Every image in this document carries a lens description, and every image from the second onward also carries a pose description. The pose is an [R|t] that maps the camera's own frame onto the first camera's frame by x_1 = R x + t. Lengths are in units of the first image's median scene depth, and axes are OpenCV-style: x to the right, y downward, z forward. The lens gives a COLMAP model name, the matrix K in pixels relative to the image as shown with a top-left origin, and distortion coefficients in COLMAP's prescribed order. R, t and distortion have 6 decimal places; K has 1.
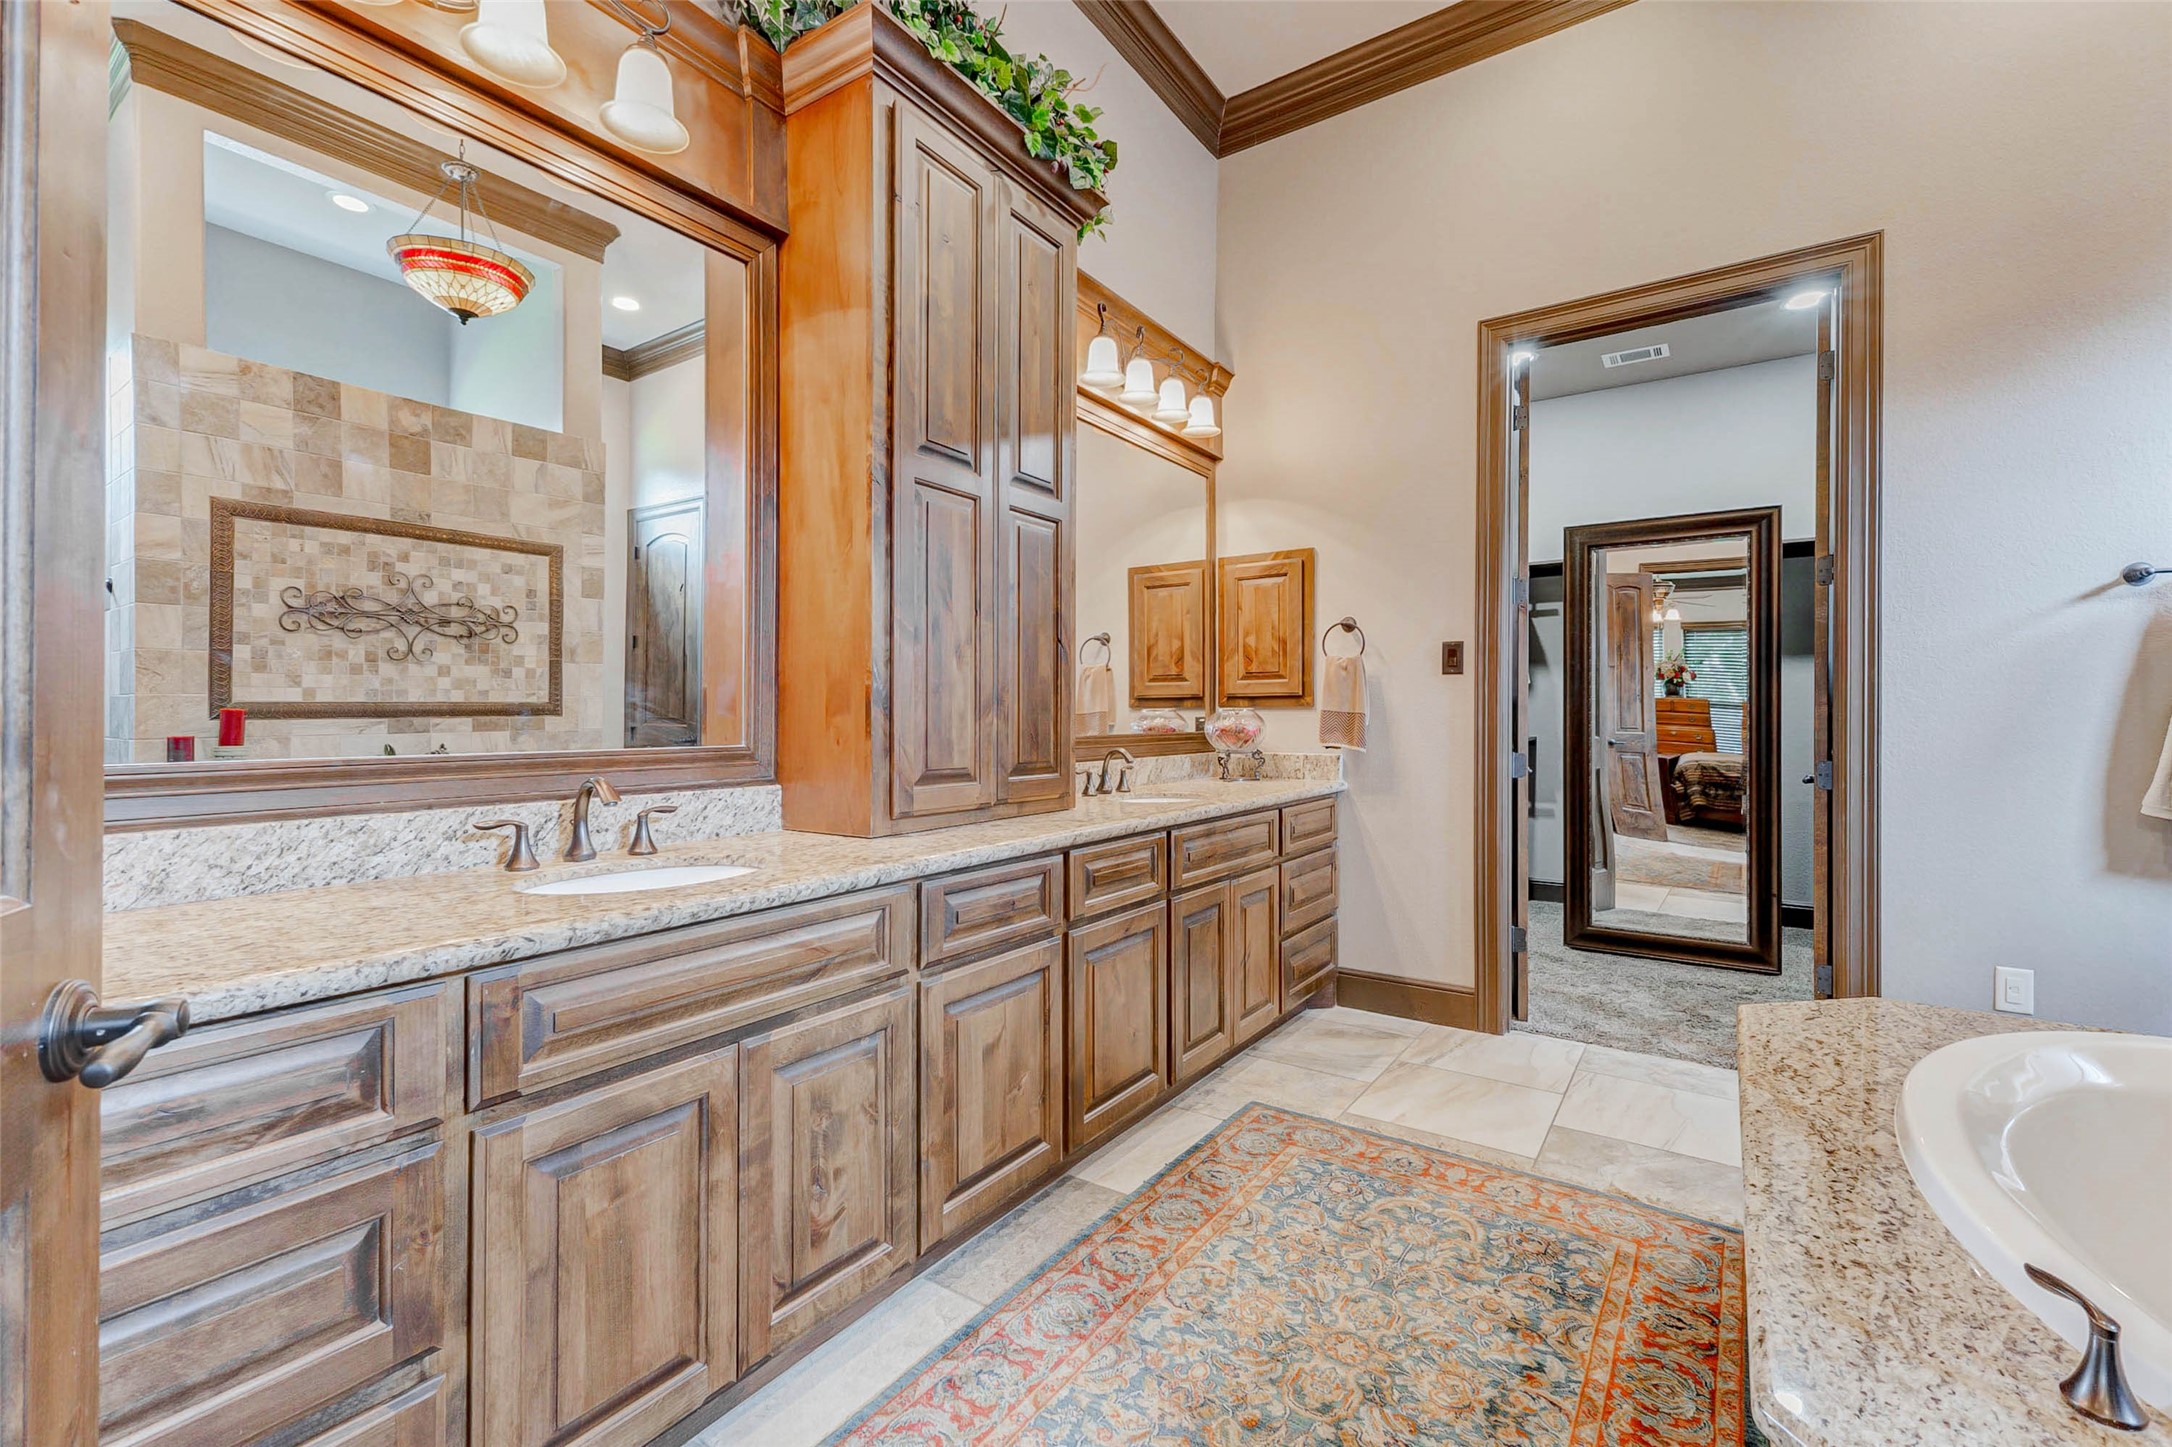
lens RADIAL K [[944.6, 0, 1101.2], [0, 944.6, 711.4], [0, 0, 1]] dist [-0.000138, -0.000003]
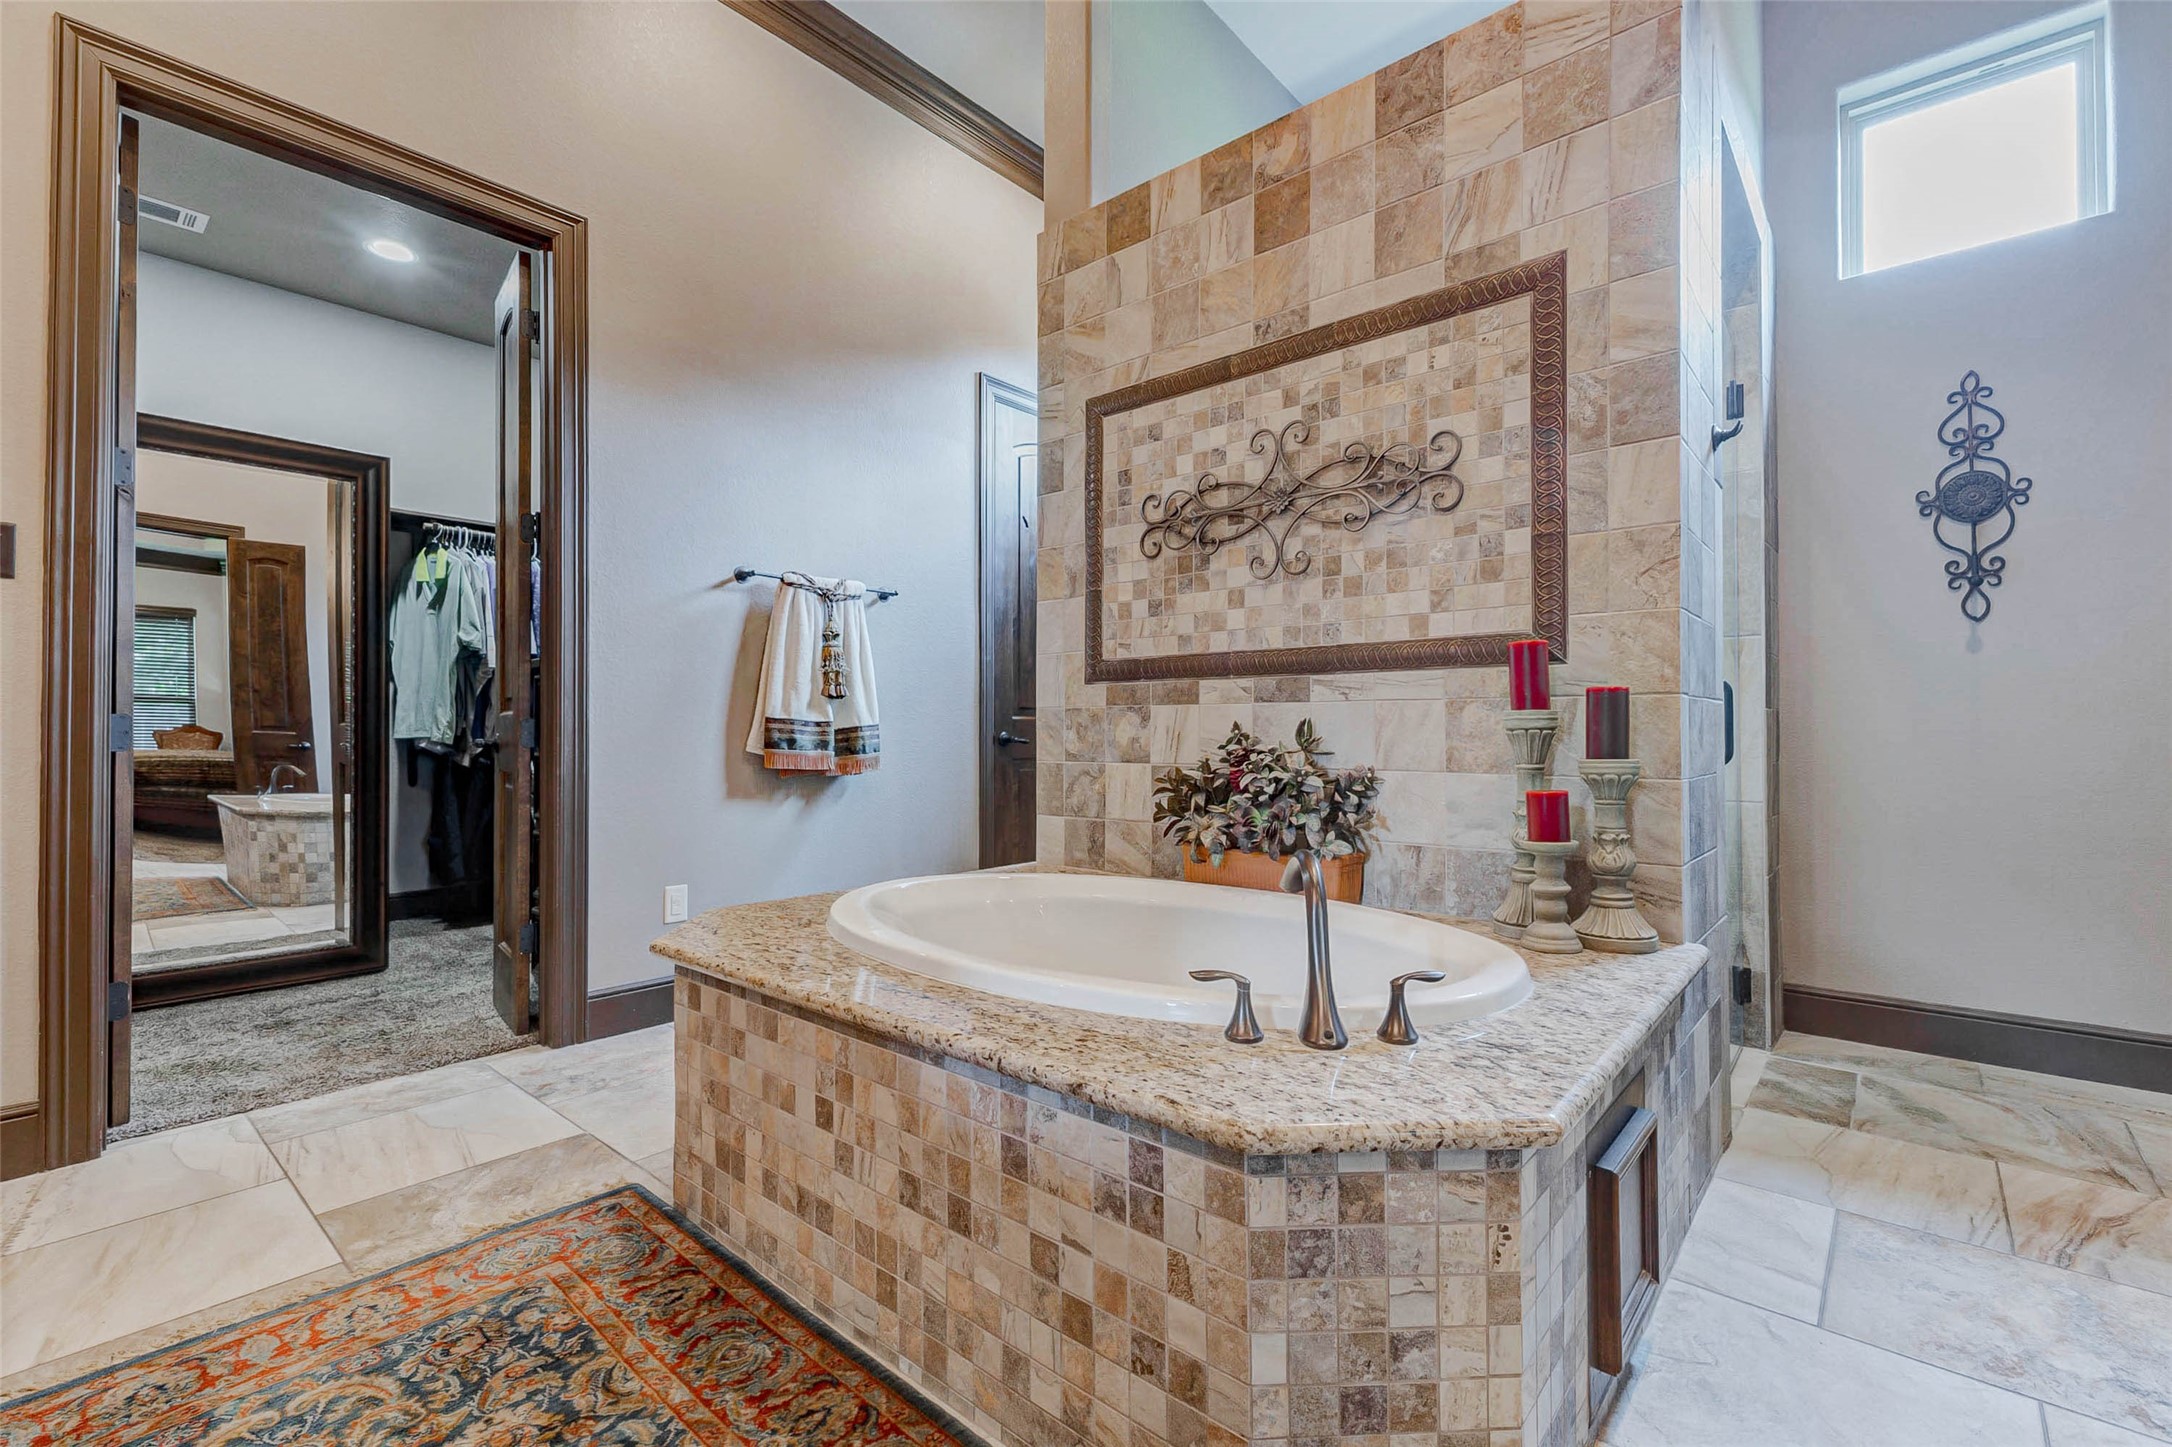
lens RADIAL K [[923.4, 0, 1086.0], [0, 923.4, 723.5], [0, 0, 1]] dist [0.019677, -0.009834]
pose [[0.118233, 0.002217, 0.992983, -0.174118], [0.003995, 0.999988, -0.002708, 0.078854], [-0.992978, 0.004288, 0.118223, 0.378890]]
